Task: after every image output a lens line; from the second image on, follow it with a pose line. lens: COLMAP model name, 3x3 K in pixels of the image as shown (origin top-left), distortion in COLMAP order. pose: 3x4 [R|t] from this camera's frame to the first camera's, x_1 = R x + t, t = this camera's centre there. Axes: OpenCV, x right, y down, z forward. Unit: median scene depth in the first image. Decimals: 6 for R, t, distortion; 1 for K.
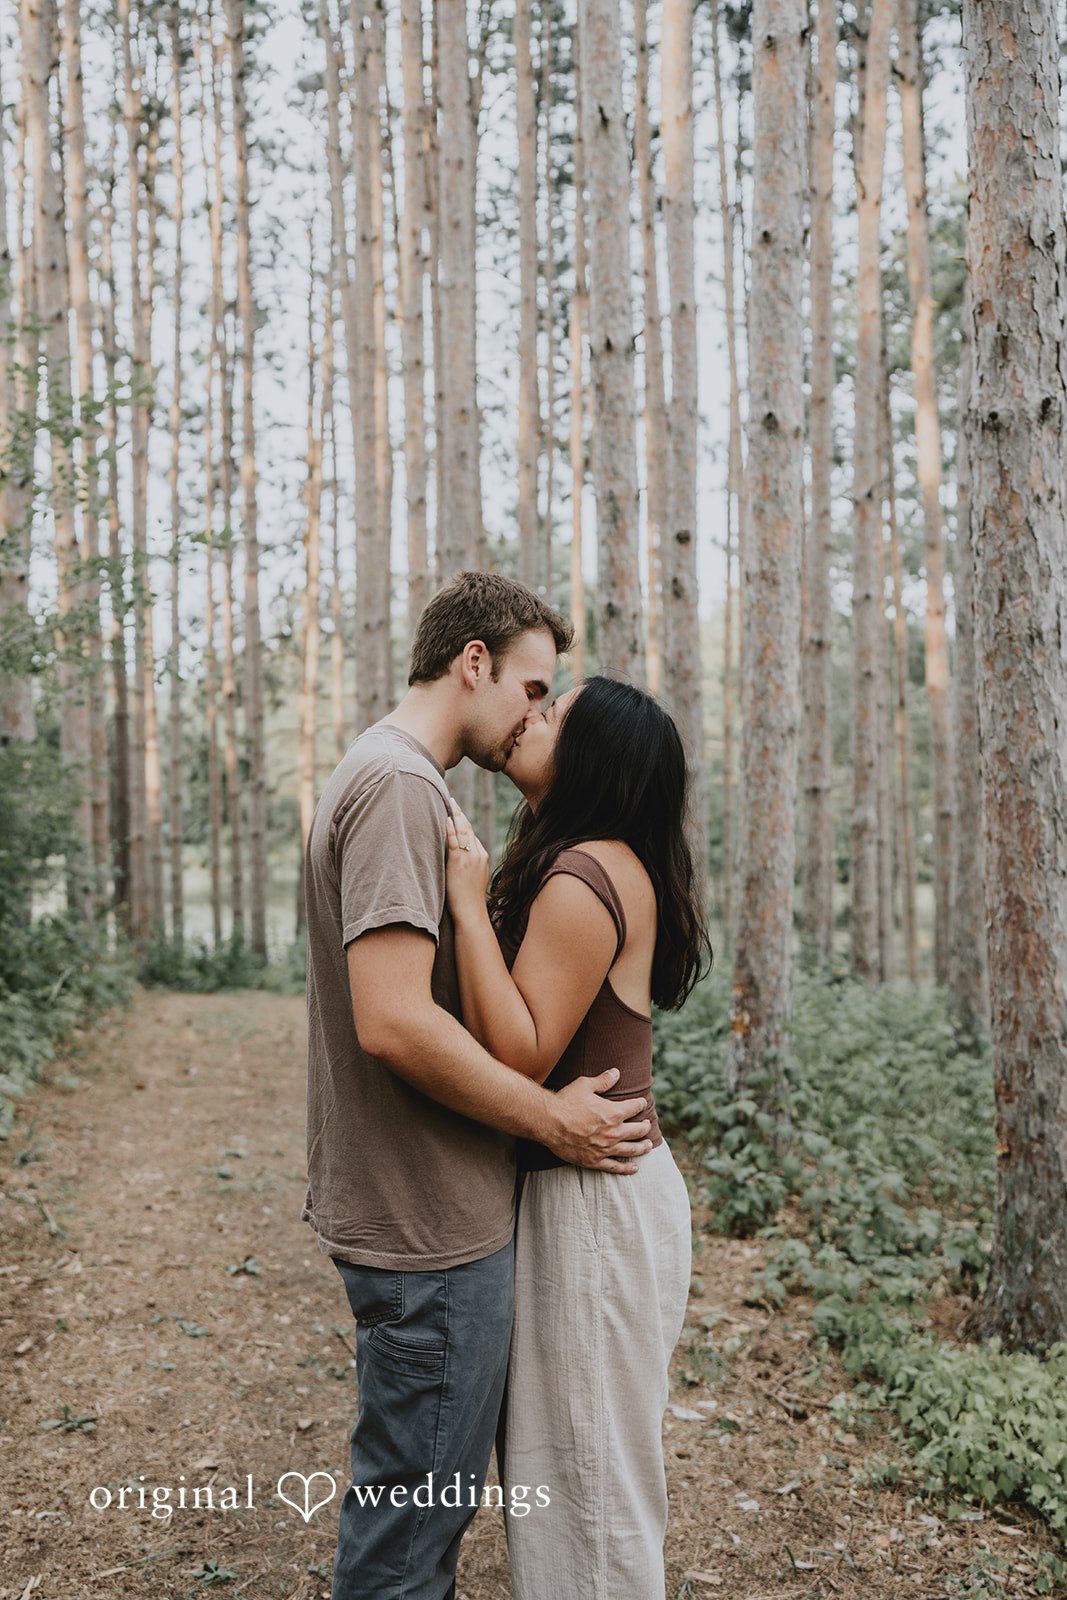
lens RADIAL K [[1678.6, 0, 533.5], [0, 1678.6, 800.0], [0, 0, 1]] dist [-0.064475, 0.241414]
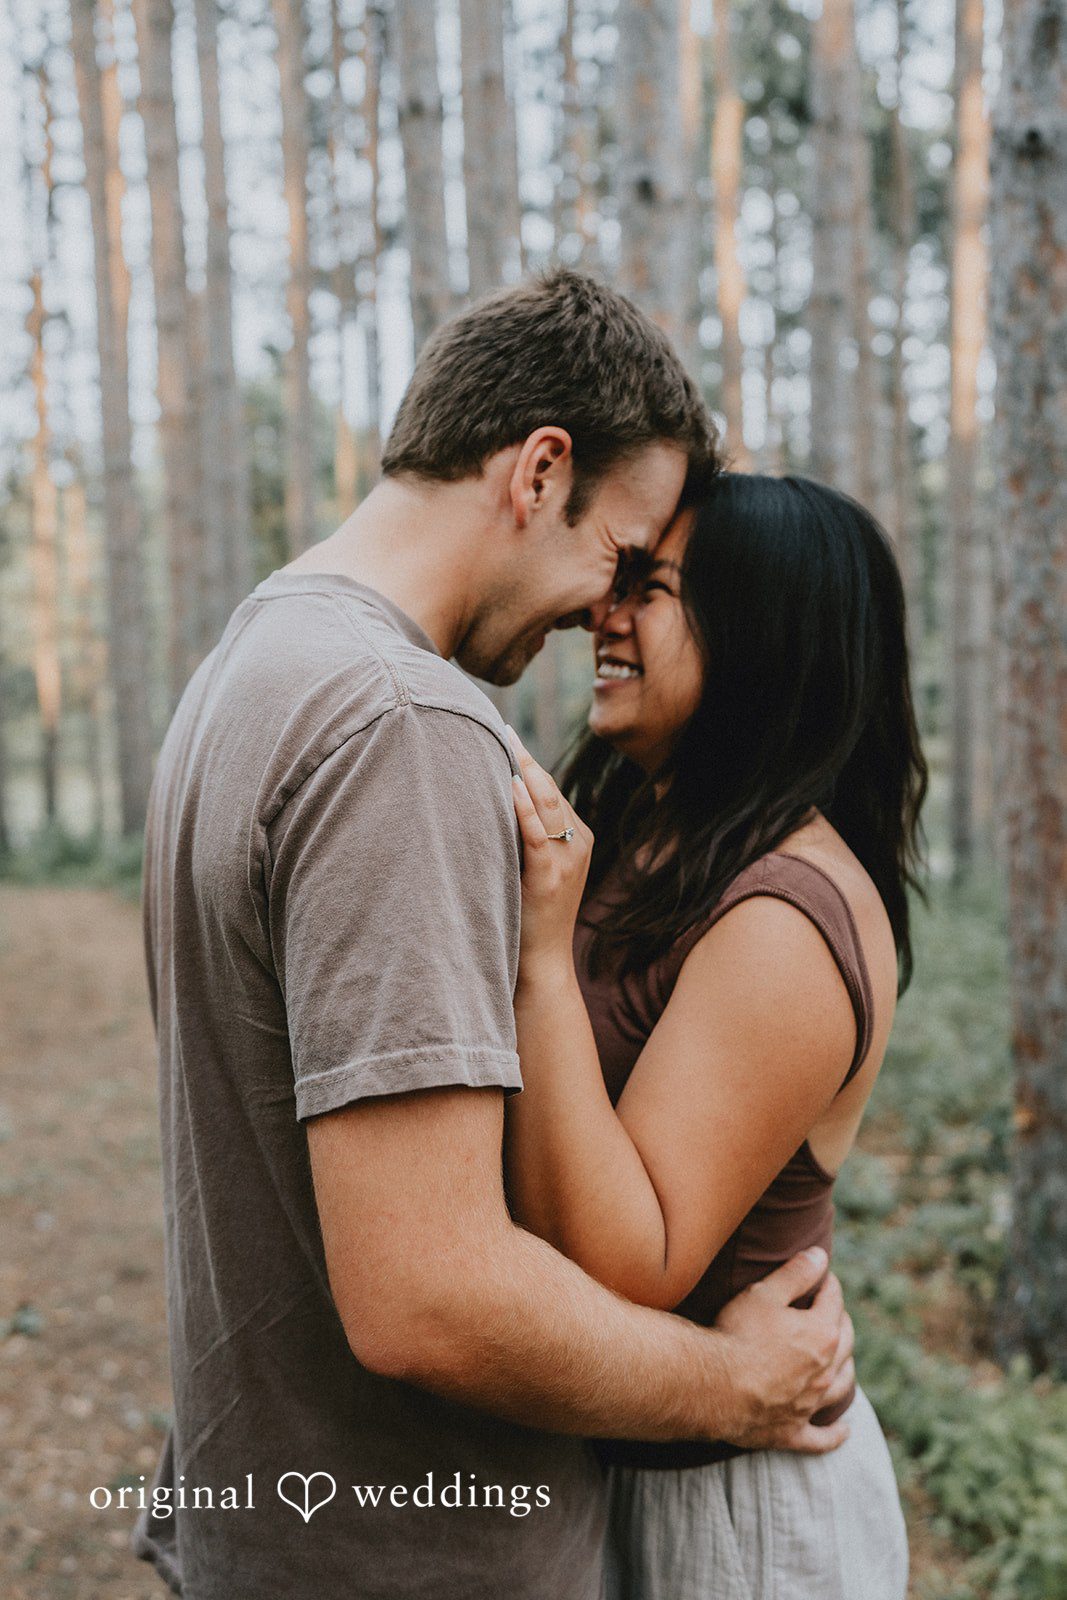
lens RADIAL K [[1678.6, 0, 533.5], [0, 1678.6, 800.0], [0, 0, 1]] dist [-0.064475, 0.241414]
pose [[0.988101, -0.039566, 0.148632, -0.086800], [0.026478, 0.995677, 0.089028, -0.021874], [-0.151512, -0.084033, 0.984877, 0.444695]]
